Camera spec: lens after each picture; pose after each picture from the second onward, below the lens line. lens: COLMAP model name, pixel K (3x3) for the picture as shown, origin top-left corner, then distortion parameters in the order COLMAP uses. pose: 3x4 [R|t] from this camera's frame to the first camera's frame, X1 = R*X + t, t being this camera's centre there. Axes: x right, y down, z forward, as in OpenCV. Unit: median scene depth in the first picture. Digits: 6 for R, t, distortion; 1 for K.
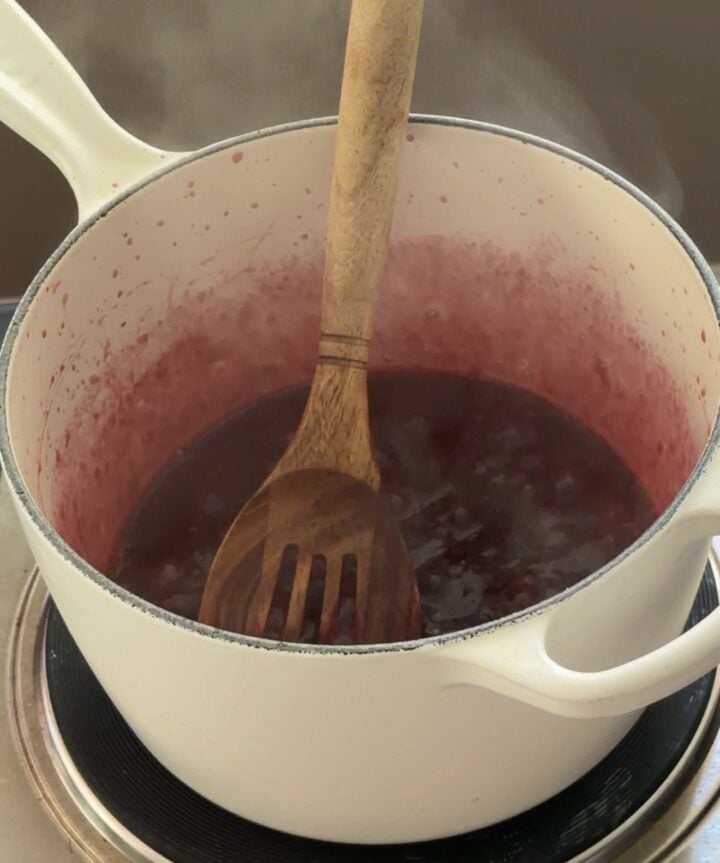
lens RADIAL K [[345.8, 0, 372.2], [0, 345.8, 431.5], [0, 0, 1]] dist [-0.000584, 0.000298]
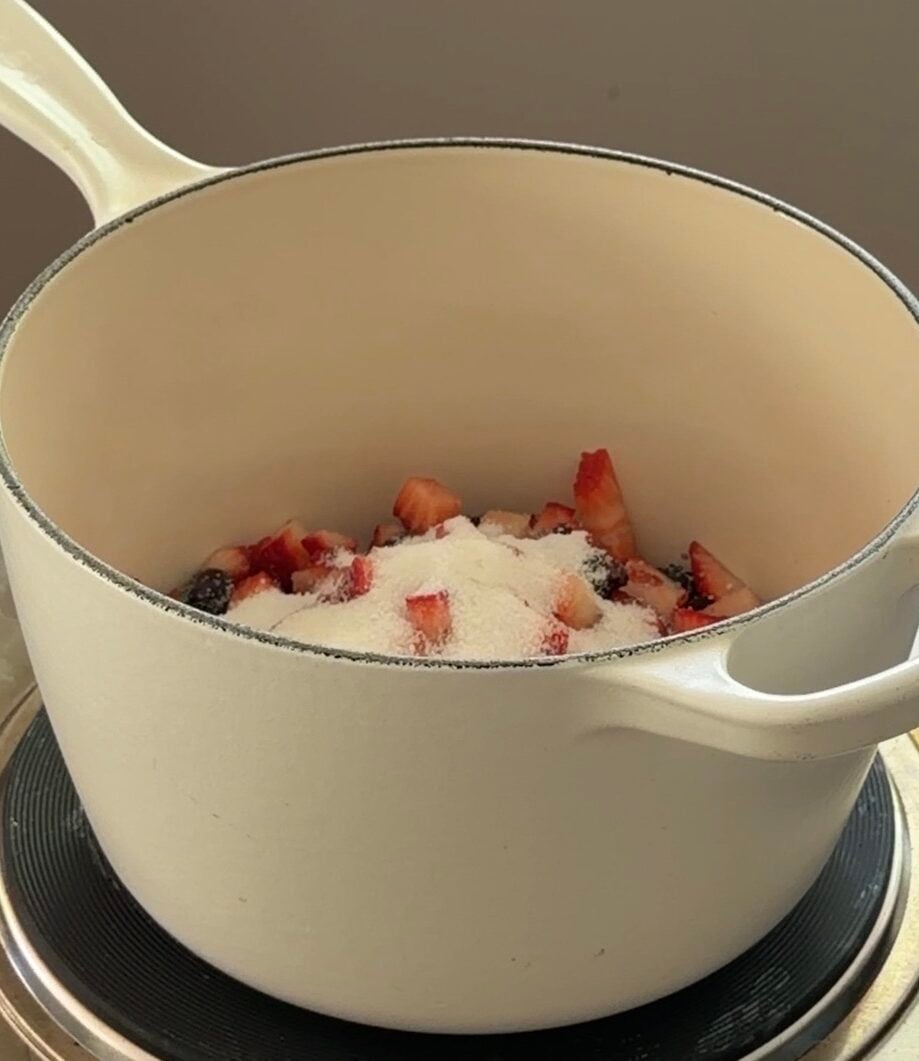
lens RADIAL K [[447.5, 0, 459.1], [0, 447.5, 530.4], [0, 0, 1]] dist [0.002274, -0.000374]
pose [[0.998757, 0.048913, 0.009549, -0.029708], [-0.048667, 0.998514, -0.024517, 0.110546], [-0.010734, 0.024022, 0.999654, 0.012248]]
